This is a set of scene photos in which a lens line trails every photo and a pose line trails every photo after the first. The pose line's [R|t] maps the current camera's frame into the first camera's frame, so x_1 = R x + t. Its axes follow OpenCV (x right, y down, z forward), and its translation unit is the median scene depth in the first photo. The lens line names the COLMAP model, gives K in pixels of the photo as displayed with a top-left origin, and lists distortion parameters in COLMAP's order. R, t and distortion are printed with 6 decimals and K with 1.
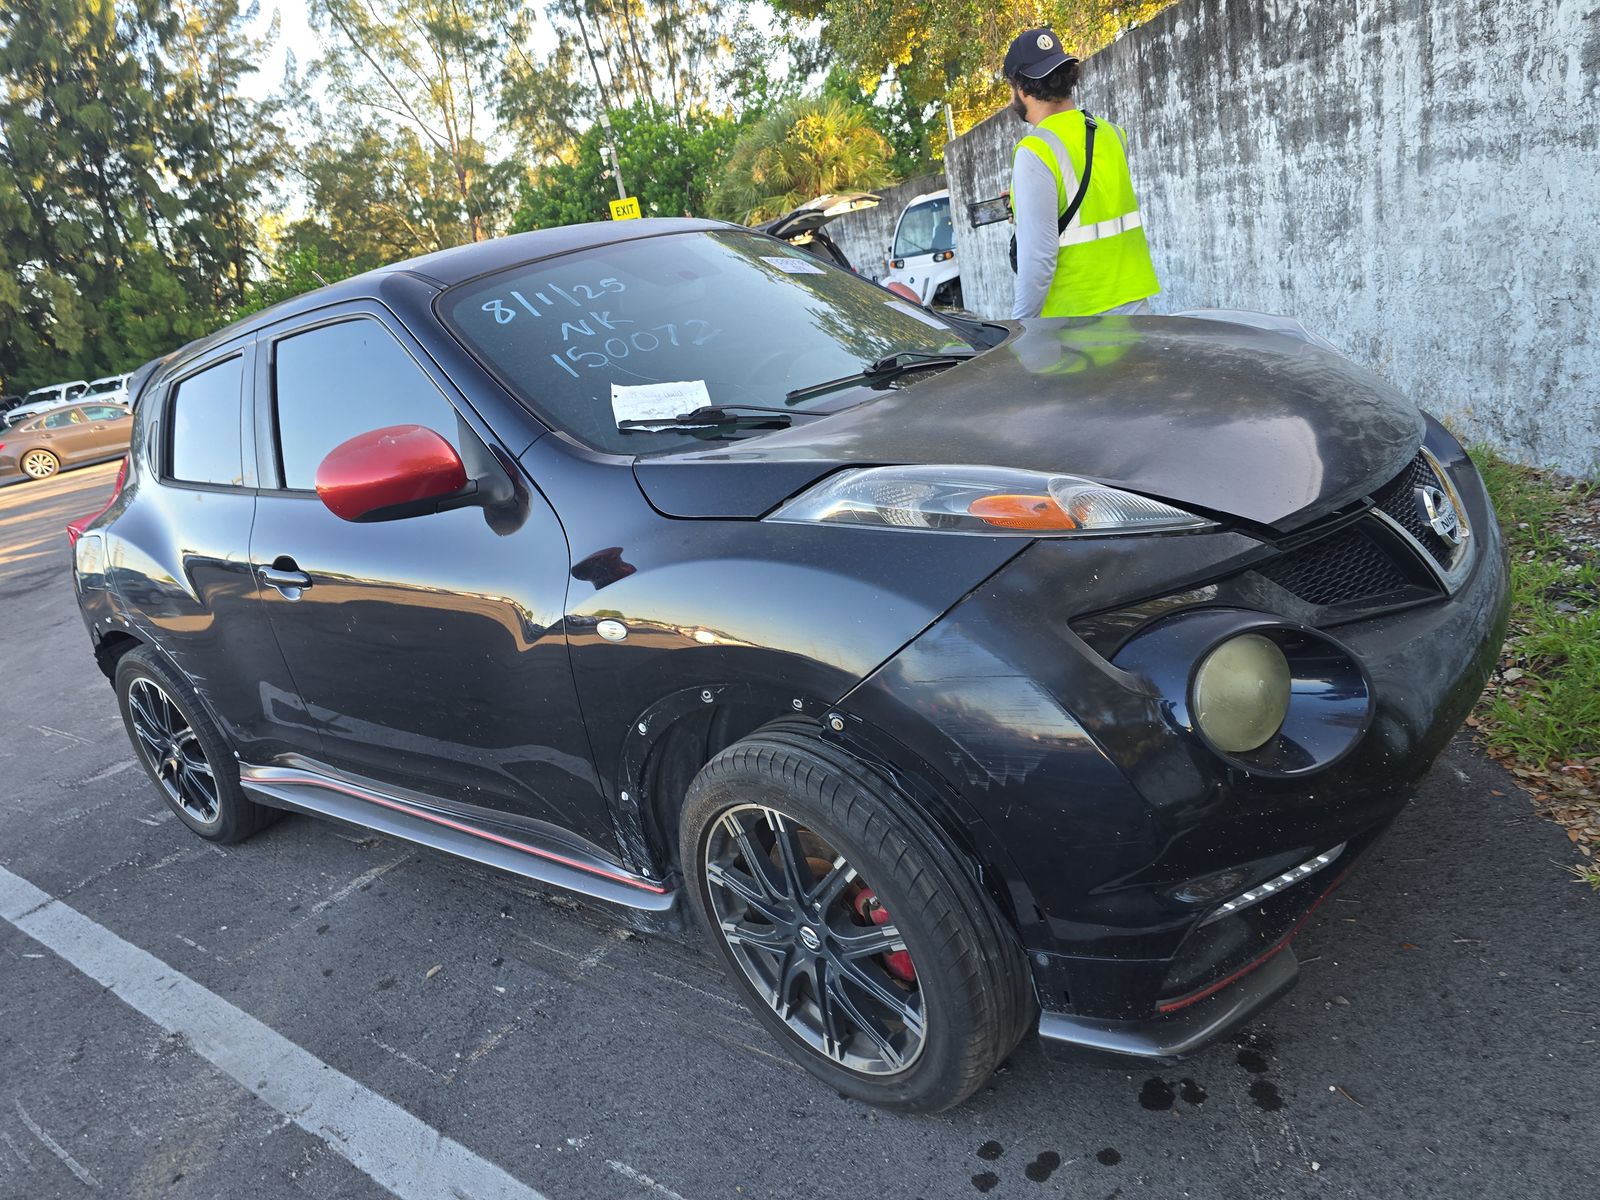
lens RADIAL K [[1068.1, 0, 801.0], [0, 1068.1, 604.9], [0, 0, 1]] dist [0.029879, -0.026619]
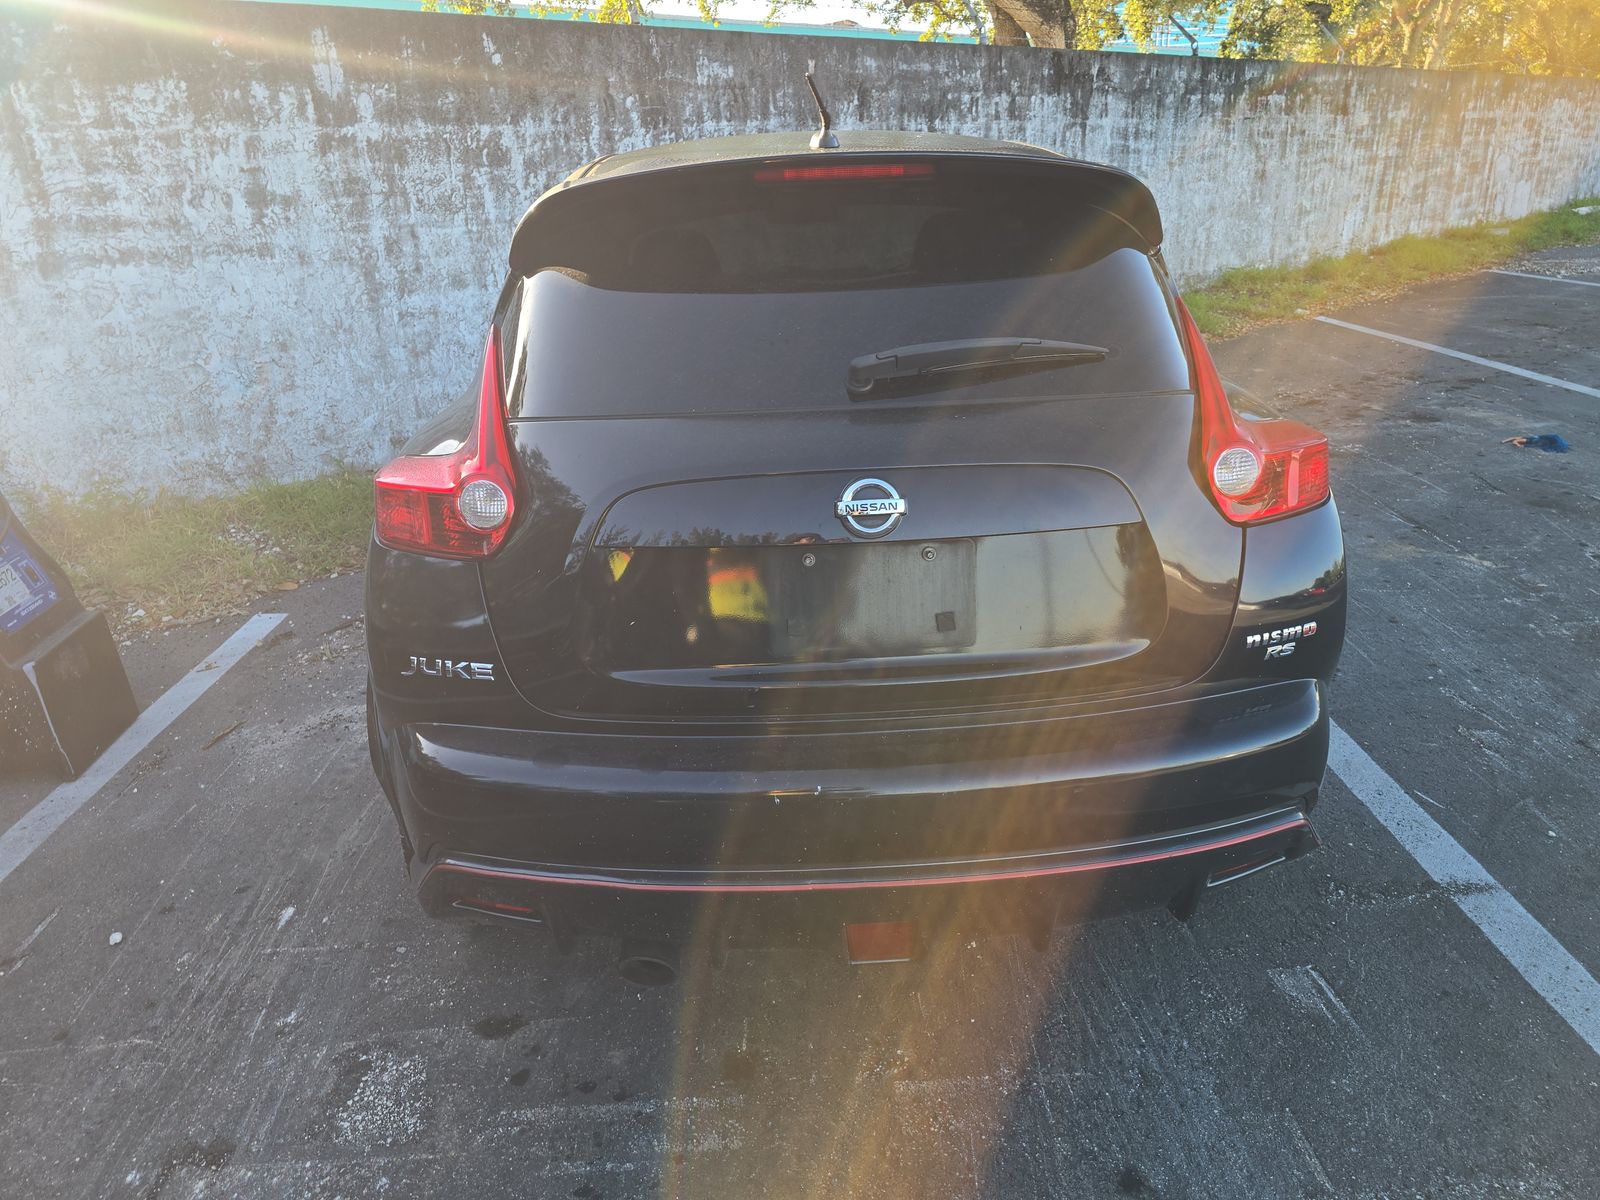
lens RADIAL K [[1068.1, 0, 802.6], [0, 1068.1, 596.8], [0, 0, 1]] dist [0.029879, -0.026619]
pose [[-0.606980, -0.074447, 0.791222, -0.849880], [0.398943, 0.832524, 0.384380, -0.282013], [-0.687328, 0.548964, -0.475625, 1.324767]]
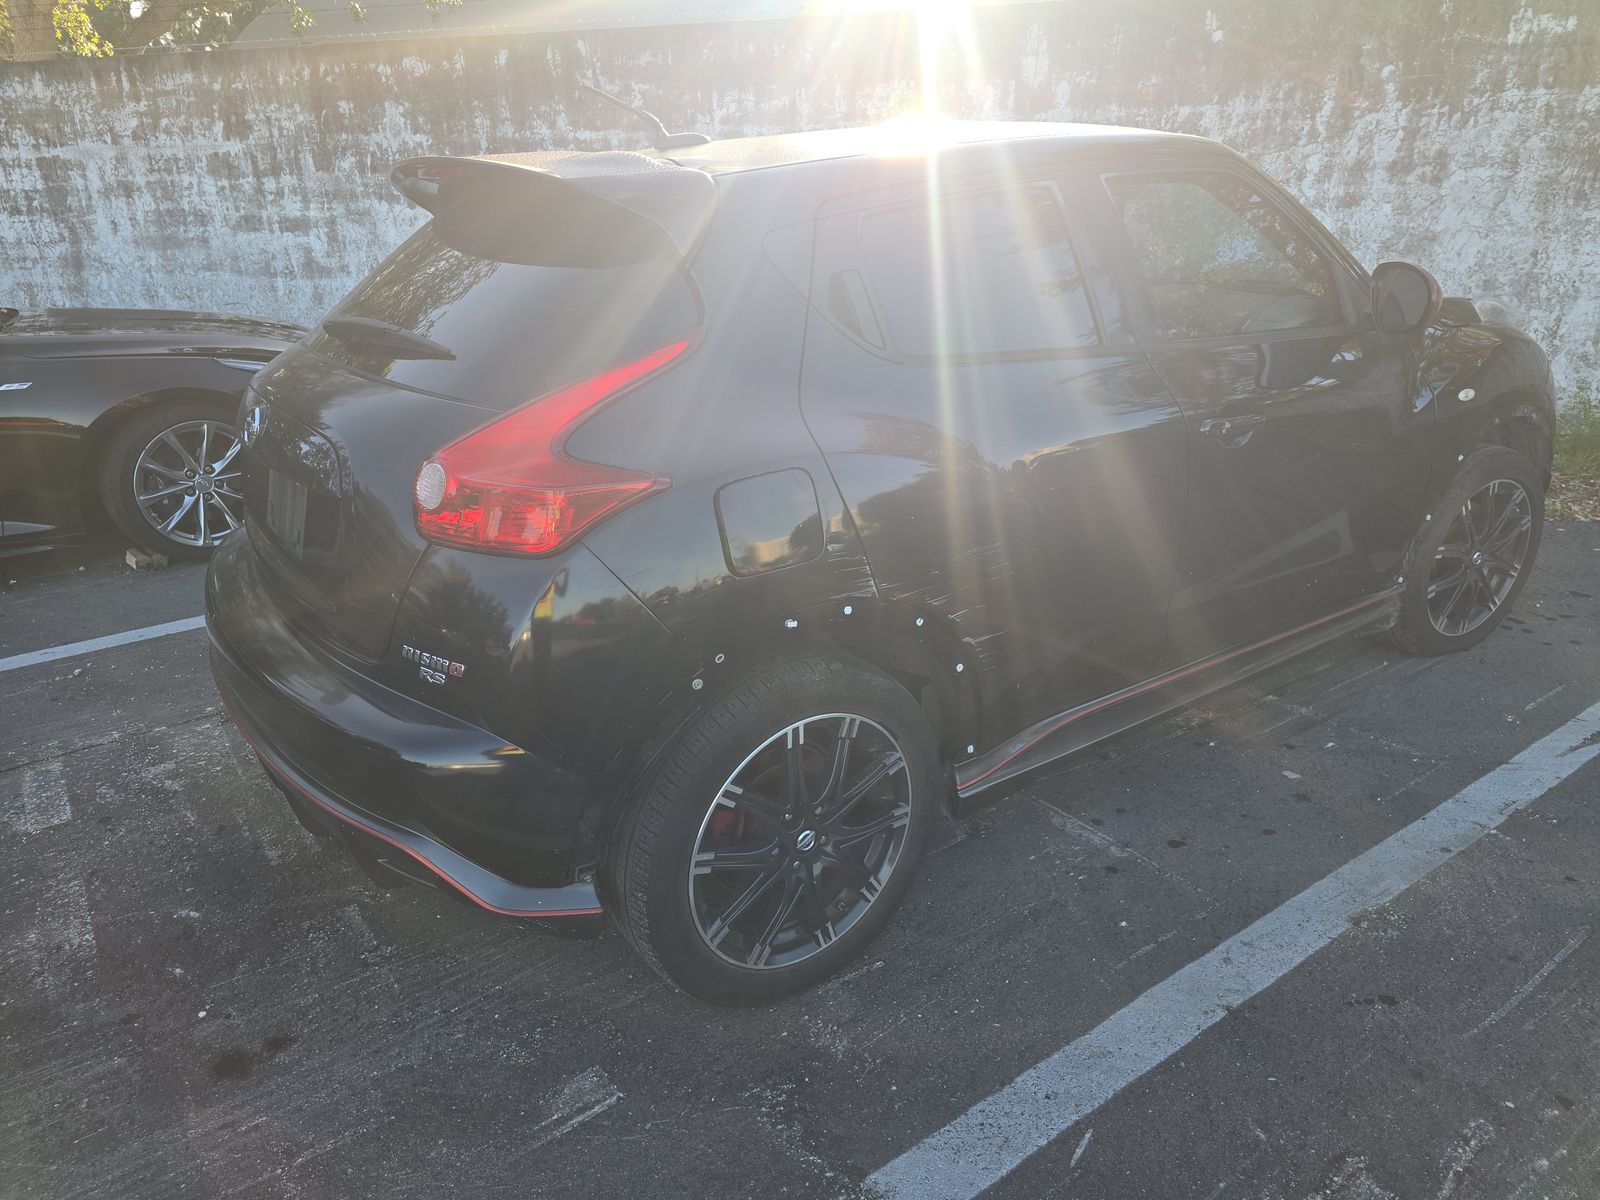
lens RADIAL K [[1068.1, 0, 803.2], [0, 1068.1, 596.7], [0, 0, 1]] dist [0.029879, -0.026619]
pose [[0.301137, -0.158902, 0.940248, -0.991170], [0.261151, 0.962064, 0.078949, -0.036388], [-0.917124, 0.221772, 0.331211, 0.691722]]
